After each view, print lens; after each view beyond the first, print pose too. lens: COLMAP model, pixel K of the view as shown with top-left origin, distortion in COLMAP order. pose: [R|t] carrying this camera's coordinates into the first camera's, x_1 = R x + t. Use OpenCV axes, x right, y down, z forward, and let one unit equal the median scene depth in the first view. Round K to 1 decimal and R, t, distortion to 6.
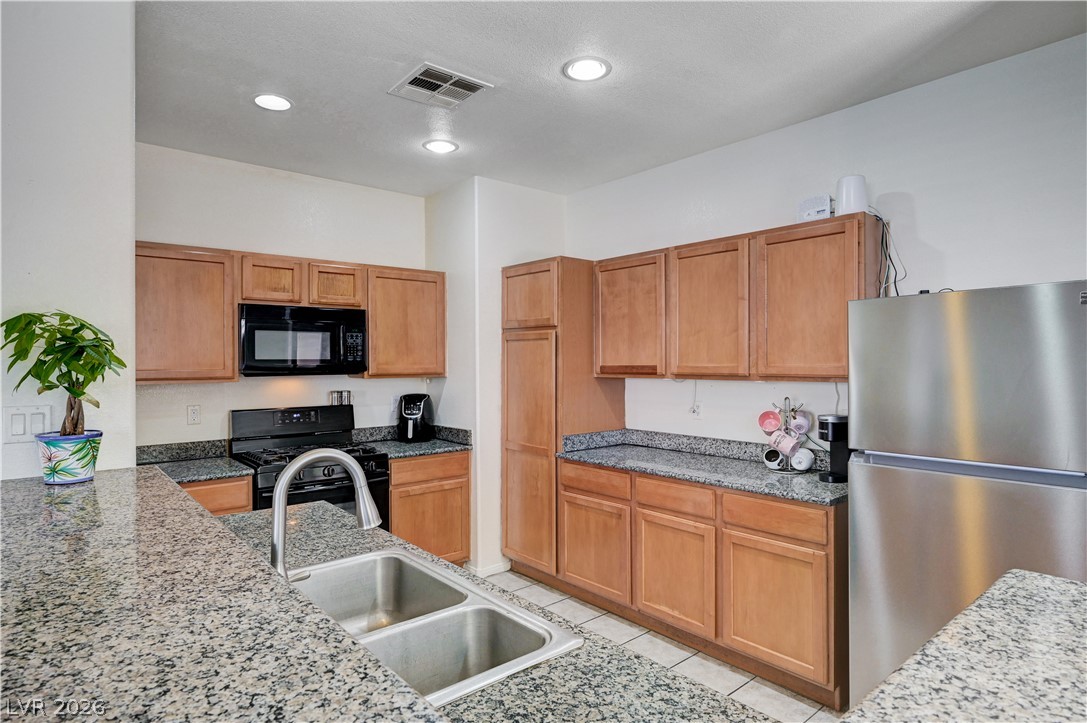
lens RADIAL K [[596.5, 0, 542.0], [0, 596.5, 359.0], [0, 0, 1]] dist [-0.003431, -0.000291]
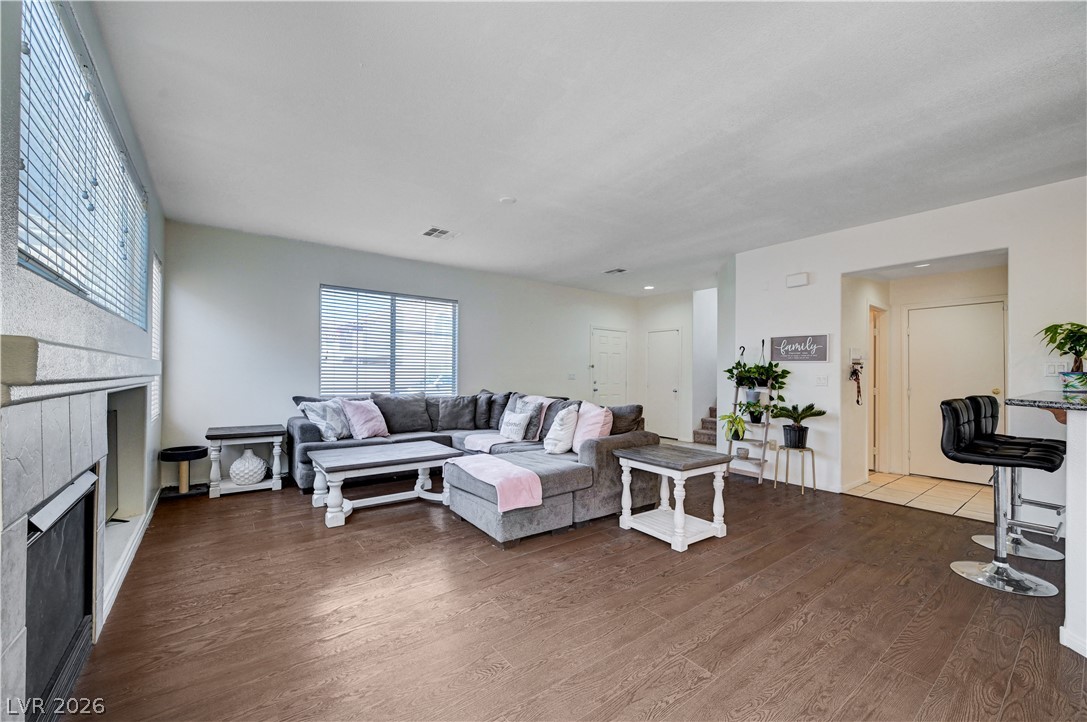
lens RADIAL K [[429.5, 0, 547.6], [0, 429.5, 374.6], [0, 0, 1]] dist [0.001848, -0.001593]
pose [[-0.047129, 0.003807, -0.998882, 0.555195], [-0.005529, 0.999976, 0.004072, 0.073342], [0.998874, 0.005715, -0.047107, -0.560943]]
